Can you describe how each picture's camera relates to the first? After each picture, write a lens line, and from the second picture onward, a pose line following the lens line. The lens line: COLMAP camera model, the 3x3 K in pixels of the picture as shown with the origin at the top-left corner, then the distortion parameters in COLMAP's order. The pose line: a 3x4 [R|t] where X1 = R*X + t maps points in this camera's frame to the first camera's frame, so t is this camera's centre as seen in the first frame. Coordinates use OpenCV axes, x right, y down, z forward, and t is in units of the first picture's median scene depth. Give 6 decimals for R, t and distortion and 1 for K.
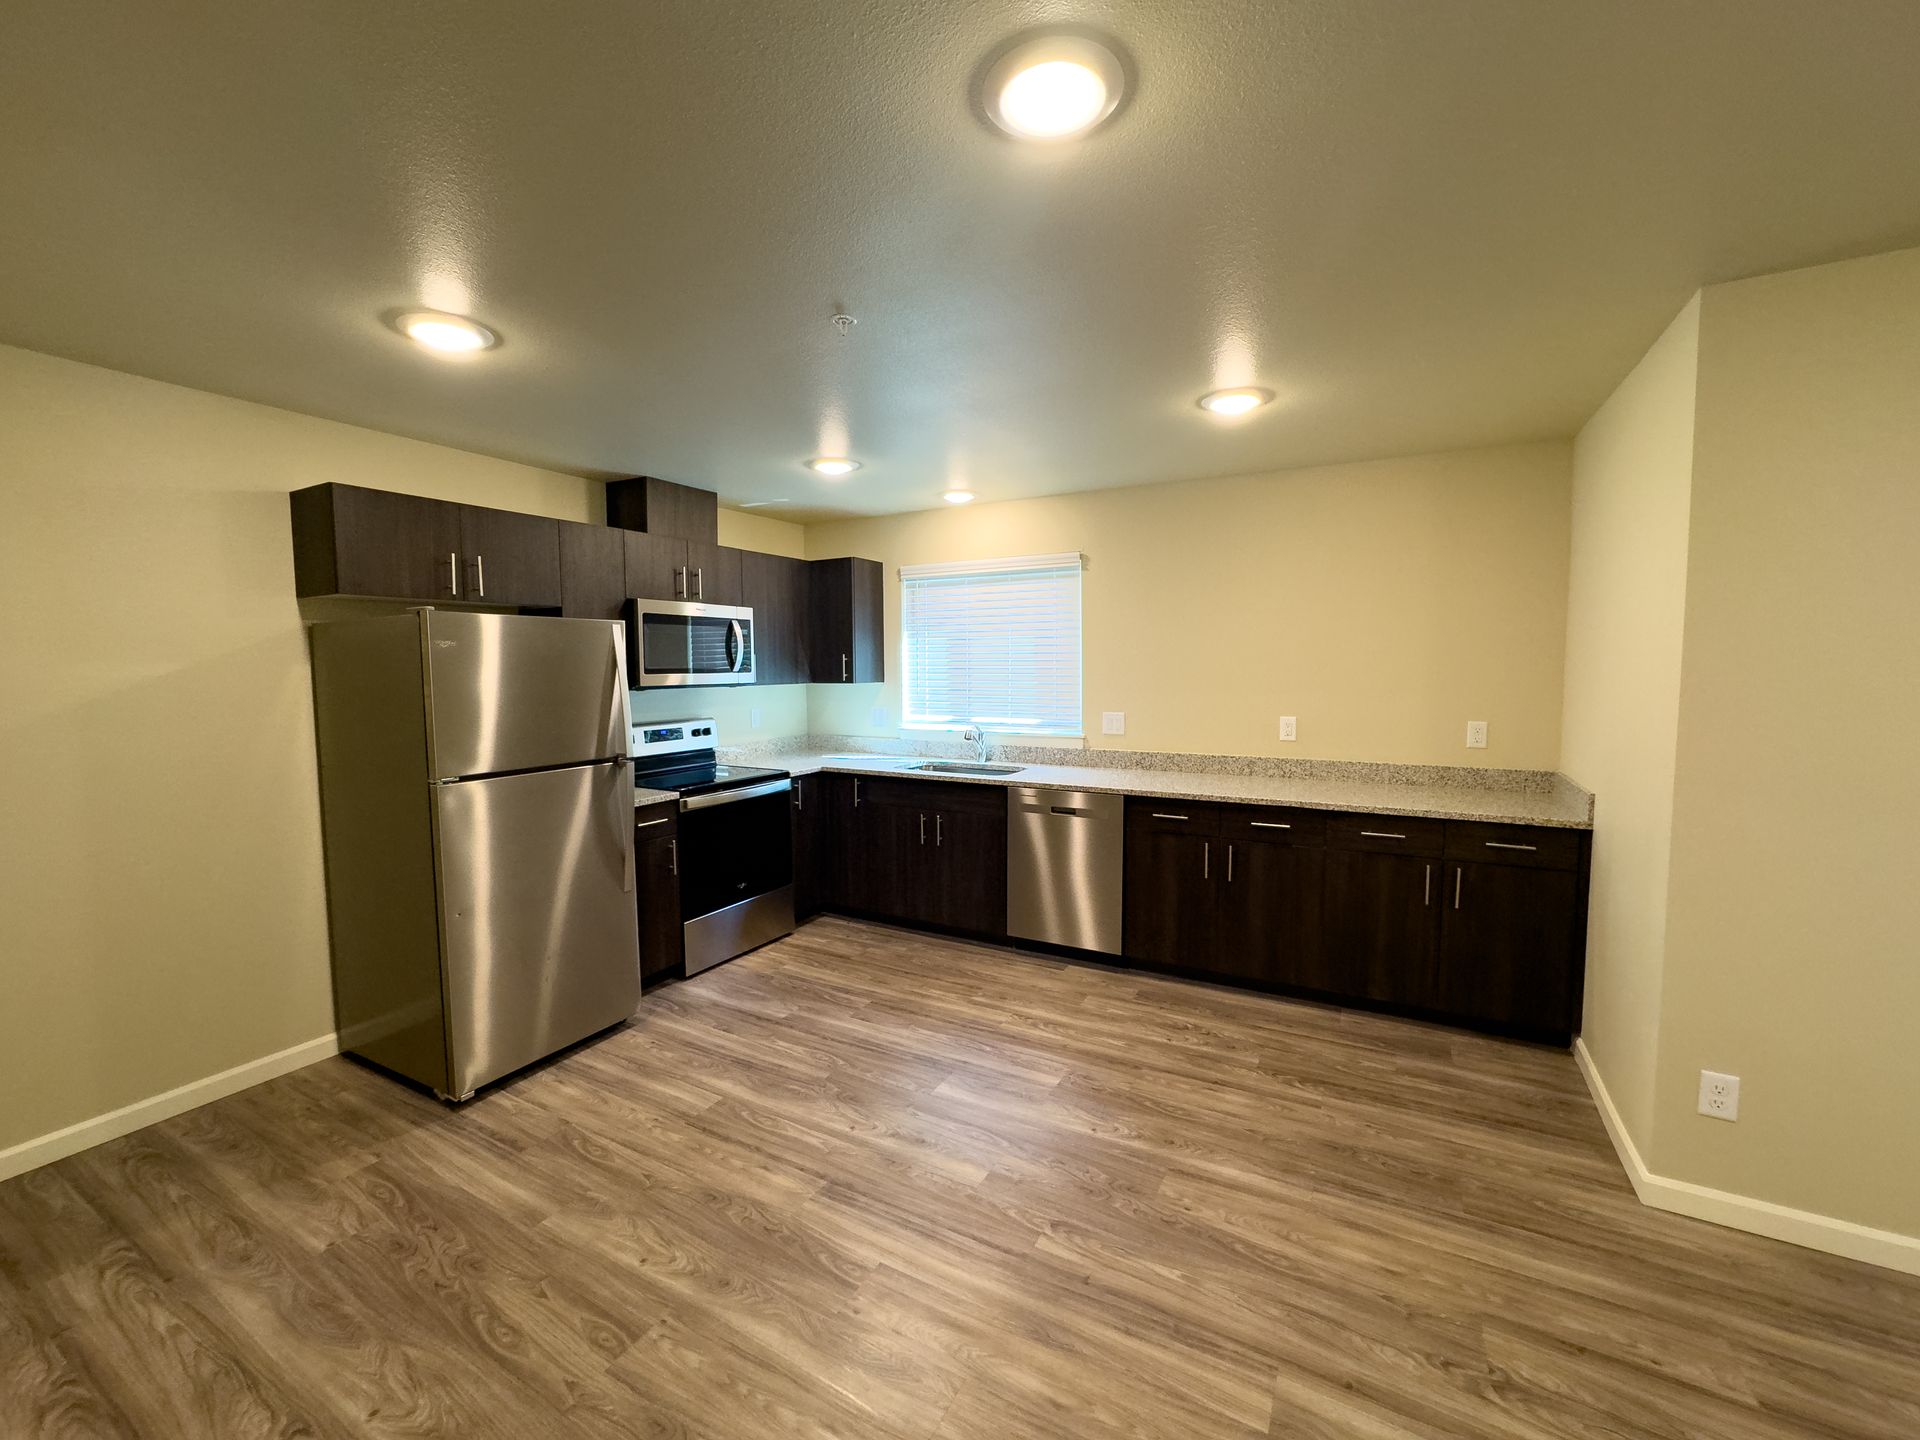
lens RADIAL K [[781.2, 0, 956.5], [0, 781.2, 718.8], [0, 0, 1]] dist [-0.040717, 0.020119]
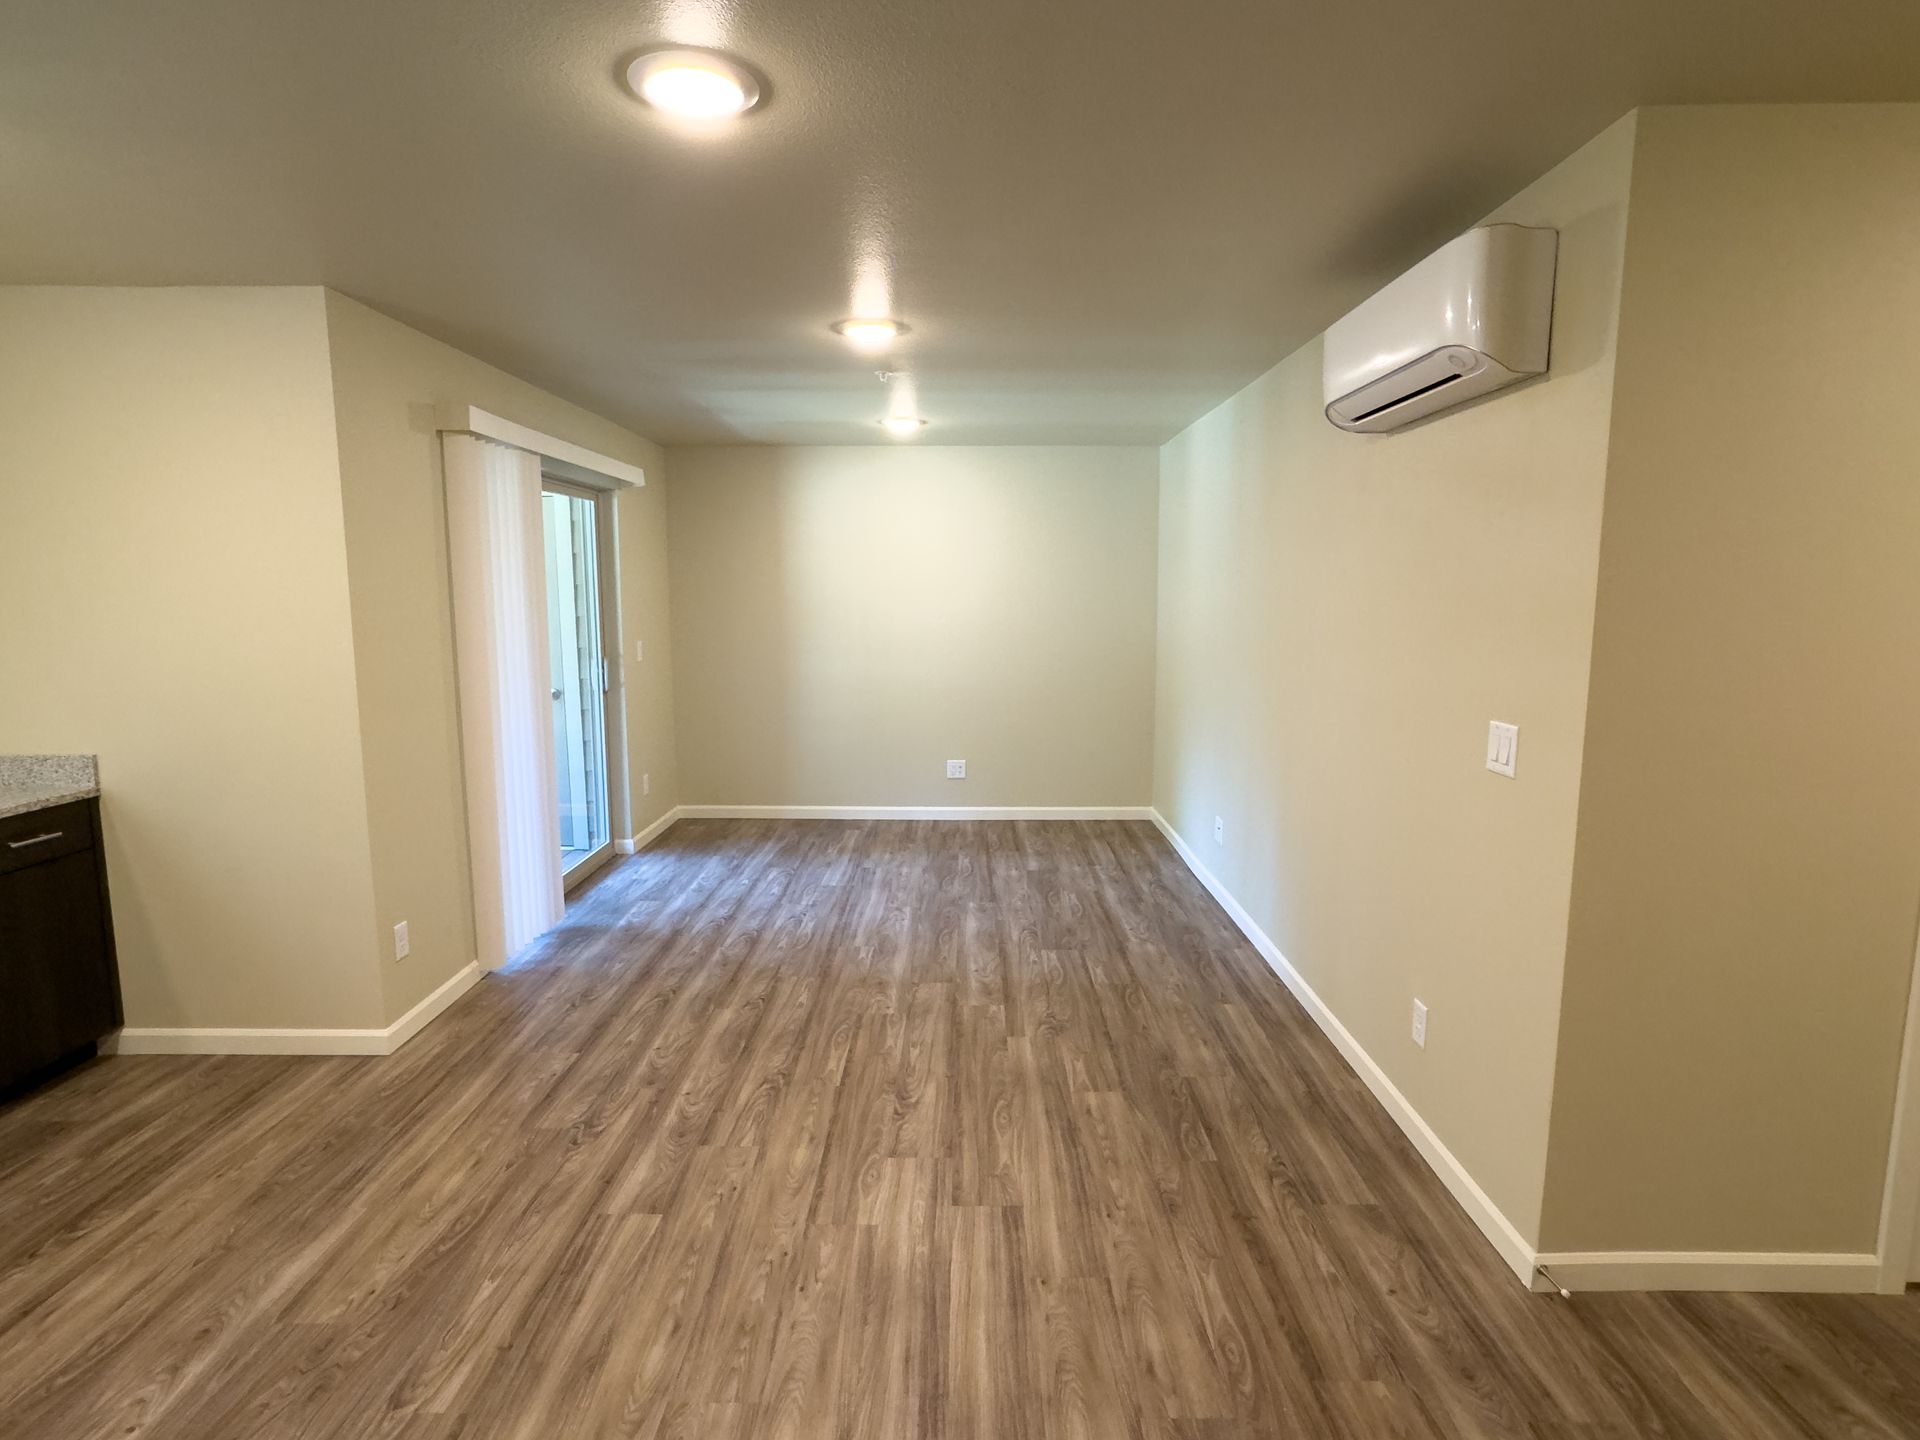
lens RADIAL K [[999.0, 0, 960.0], [0, 999.0, 720.0], [0, 0, 1]] dist [-0.000347, 0.000220]
pose [[-0.480392, -0.109886, 0.870143, -0.865153], [0.070257, 0.984111, 0.163066, -0.078609], [-0.874235, 0.139469, -0.465039, 0.898353]]
